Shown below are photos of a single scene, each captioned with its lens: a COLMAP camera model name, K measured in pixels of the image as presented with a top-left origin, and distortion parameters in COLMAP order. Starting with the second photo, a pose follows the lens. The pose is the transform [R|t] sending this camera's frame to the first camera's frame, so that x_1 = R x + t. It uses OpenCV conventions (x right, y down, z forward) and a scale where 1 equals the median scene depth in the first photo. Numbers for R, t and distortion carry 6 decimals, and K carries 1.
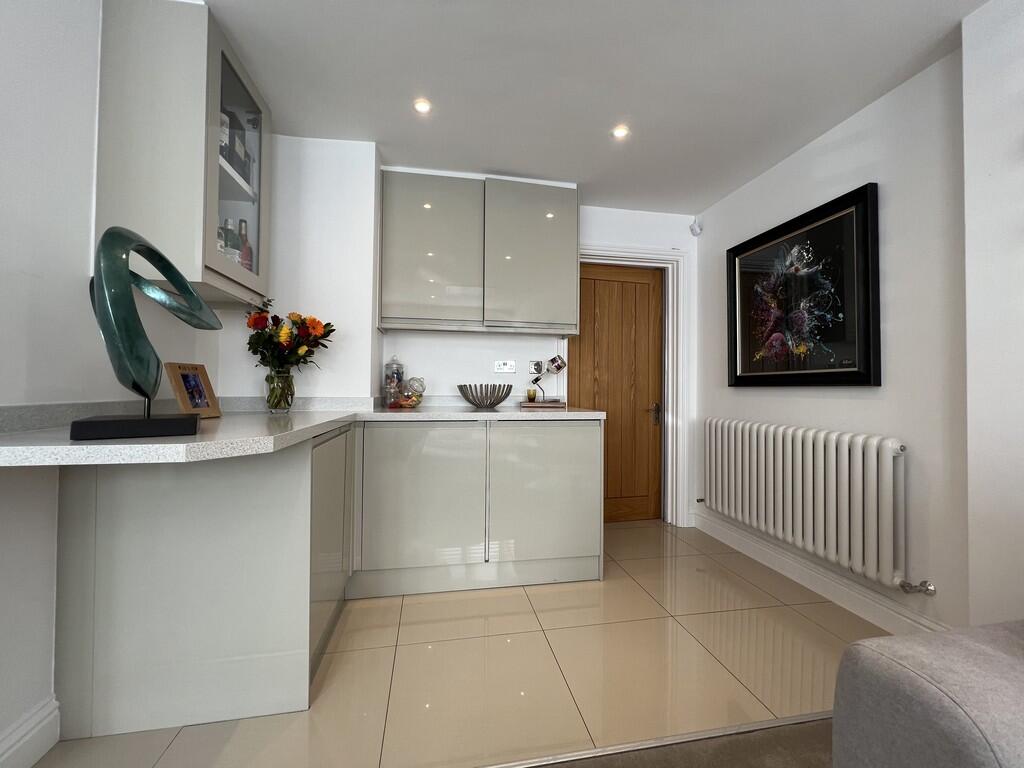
lens RADIAL K [[415.1, 0, 513.7], [0, 415.1, 379.7], [0, 0, 1]] dist [0.005431, -0.000227]
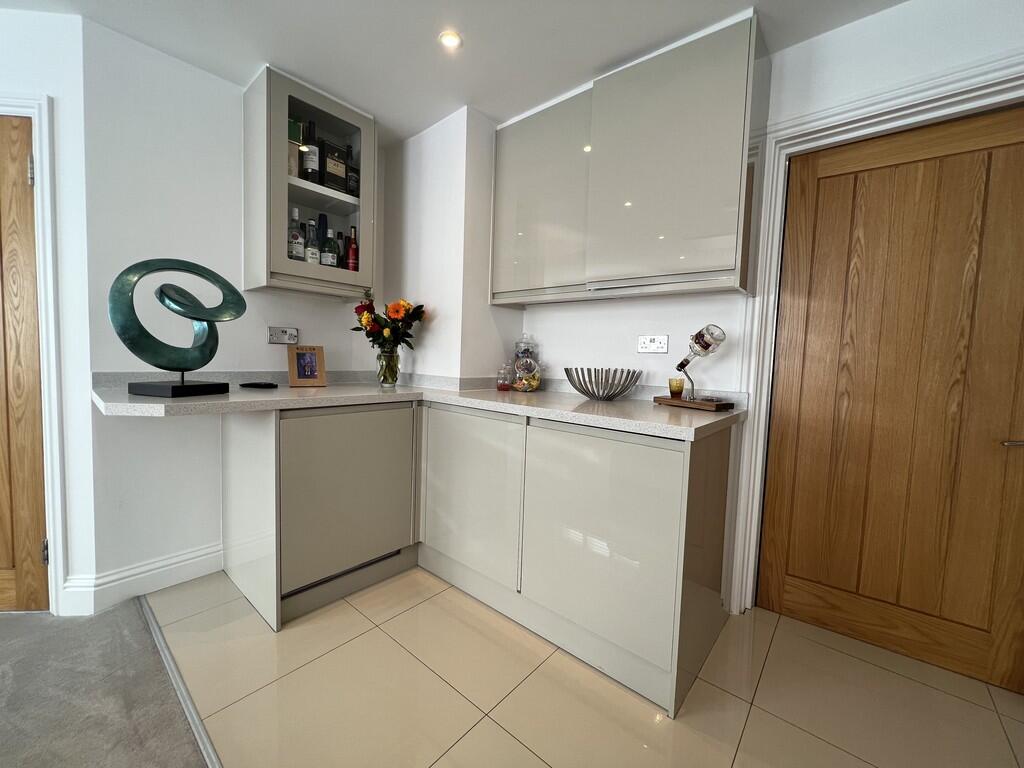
lens RADIAL K [[415.1, 0, 508.2], [0, 415.1, 379.7], [0, 0, 1]] dist [0.005431, -0.000227]
pose [[0.622552, 0.058147, -0.780415, 0.423878], [-0.014655, 0.997927, 0.062663, -0.013543], [0.782441, -0.027575, 0.622114, 0.409736]]
